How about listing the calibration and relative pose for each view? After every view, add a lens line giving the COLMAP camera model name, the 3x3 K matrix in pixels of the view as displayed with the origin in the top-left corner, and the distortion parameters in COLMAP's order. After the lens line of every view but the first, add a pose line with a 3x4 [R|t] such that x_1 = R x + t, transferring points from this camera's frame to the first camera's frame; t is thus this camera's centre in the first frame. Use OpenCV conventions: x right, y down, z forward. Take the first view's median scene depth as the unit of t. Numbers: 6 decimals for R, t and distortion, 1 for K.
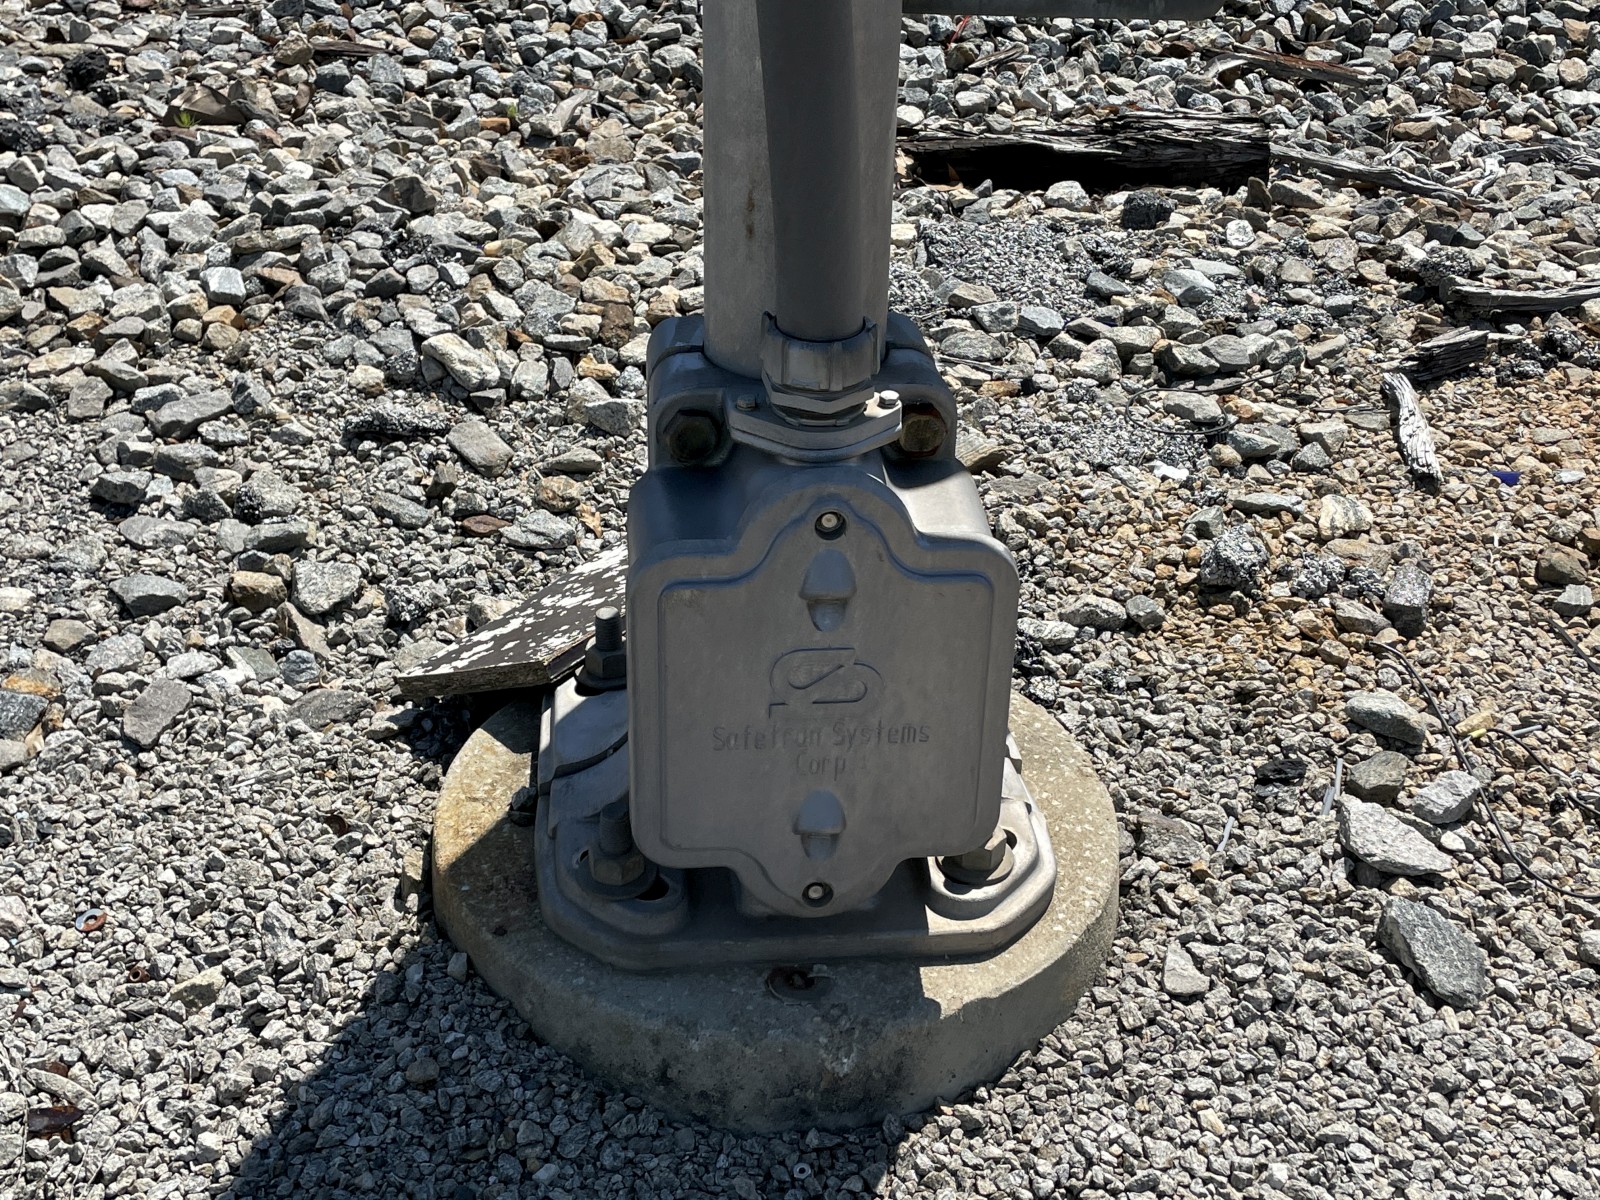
lens RADIAL K [[1946.6, 0, 799.7], [0, 1946.6, 594.3], [0, 0, 1]] dist [0.067622, 0.000000]
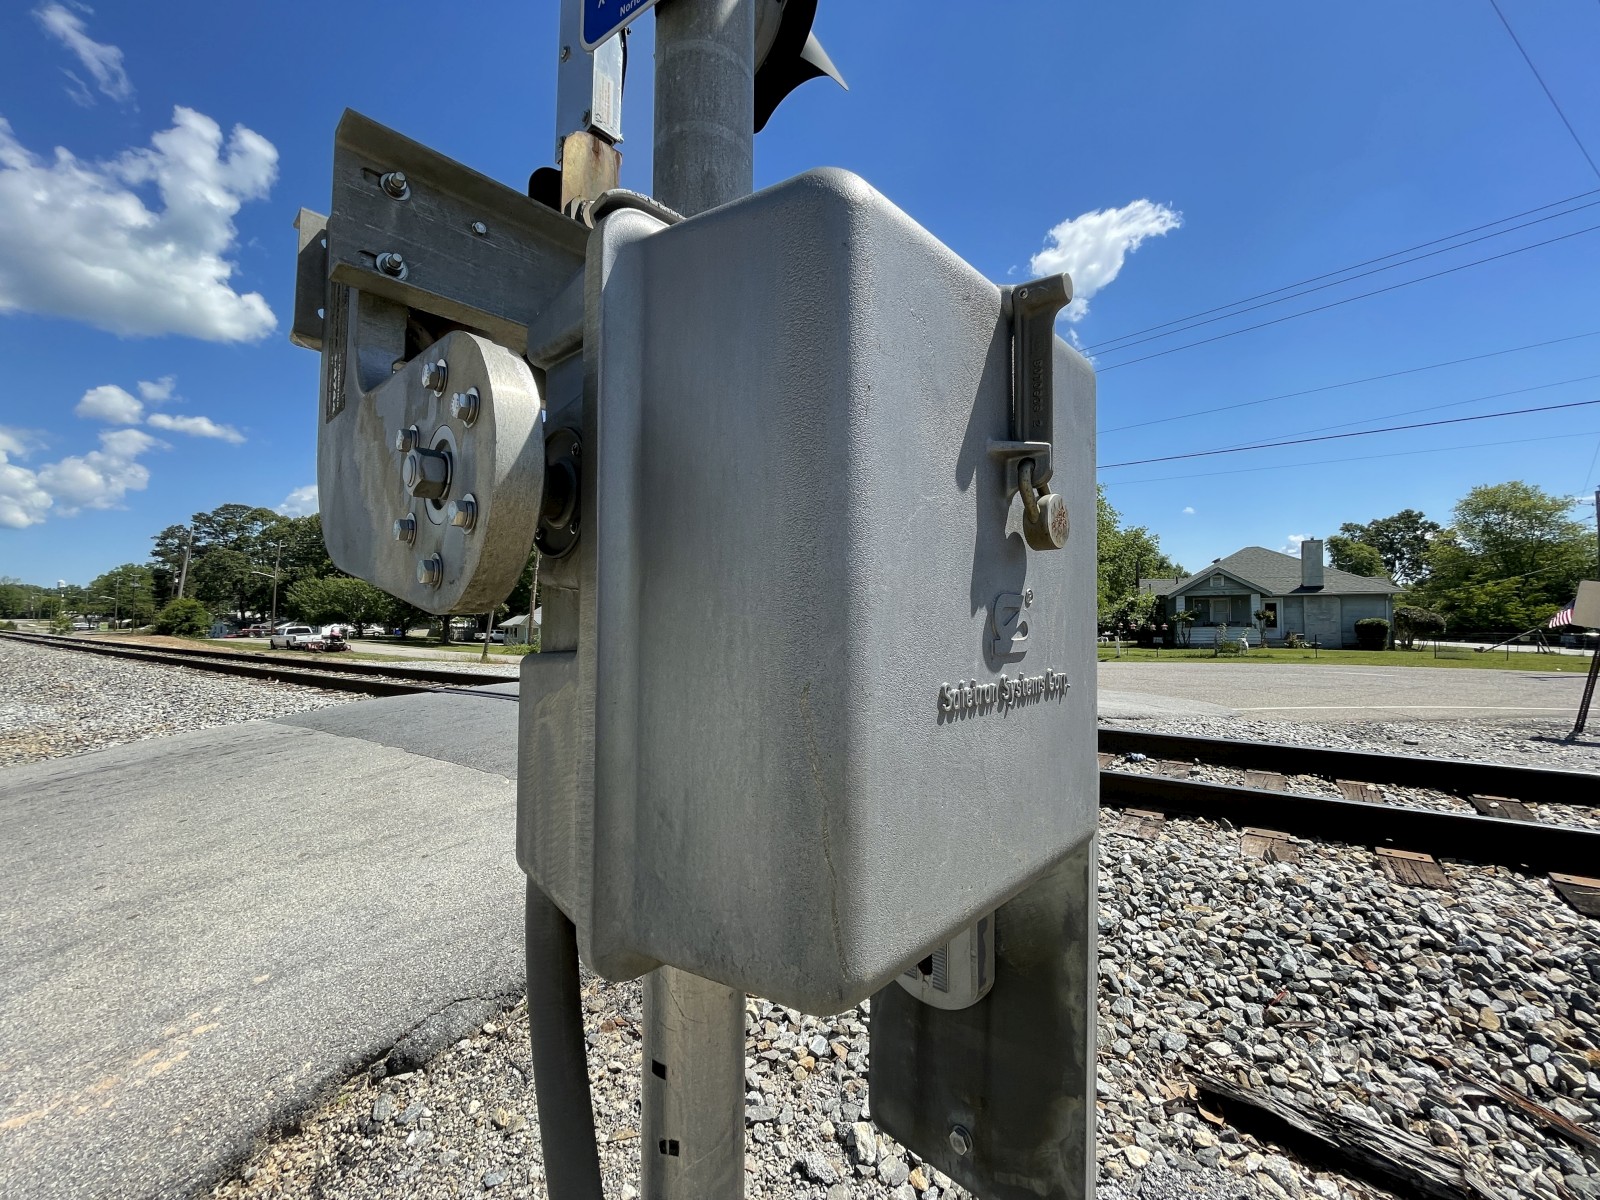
lens RADIAL K [[645.3, 0, 804.5], [0, 645.3, 596.4], [0, 0, 1]] dist [-0.004421, 0.000124]
pose [[0.717097, -0.038880, -0.695888, 0.295641], [-0.334141, 0.857043, -0.392209, -0.327425], [0.611655, 0.513777, 0.601591, 0.199822]]
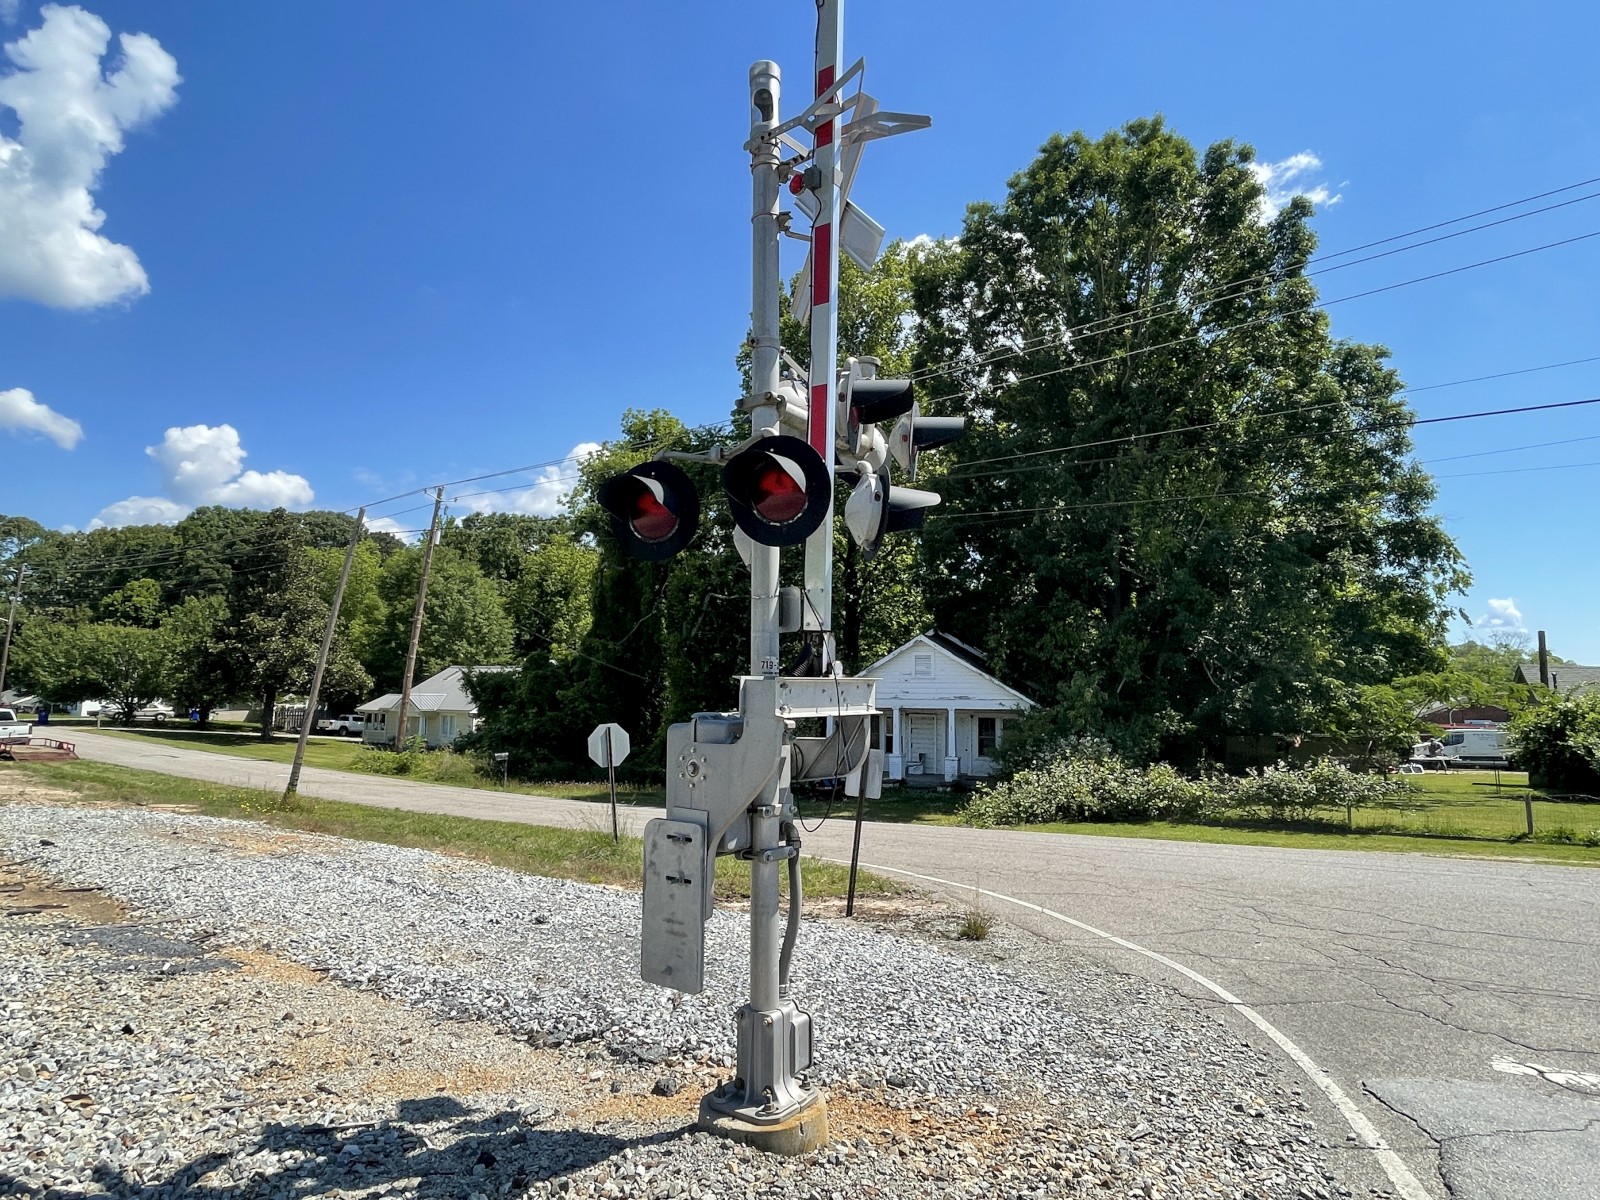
lens RADIAL K [[903.5, 0, 803.3], [0, 903.5, 593.3], [0, 0, 1]] dist [-0.004952, 0.001327]
pose [[0.716535, -0.078452, -0.693126, -3.511679], [-0.356806, 0.812604, -0.460831, -1.542091], [0.599390, 0.577512, 0.554267, 1.681464]]
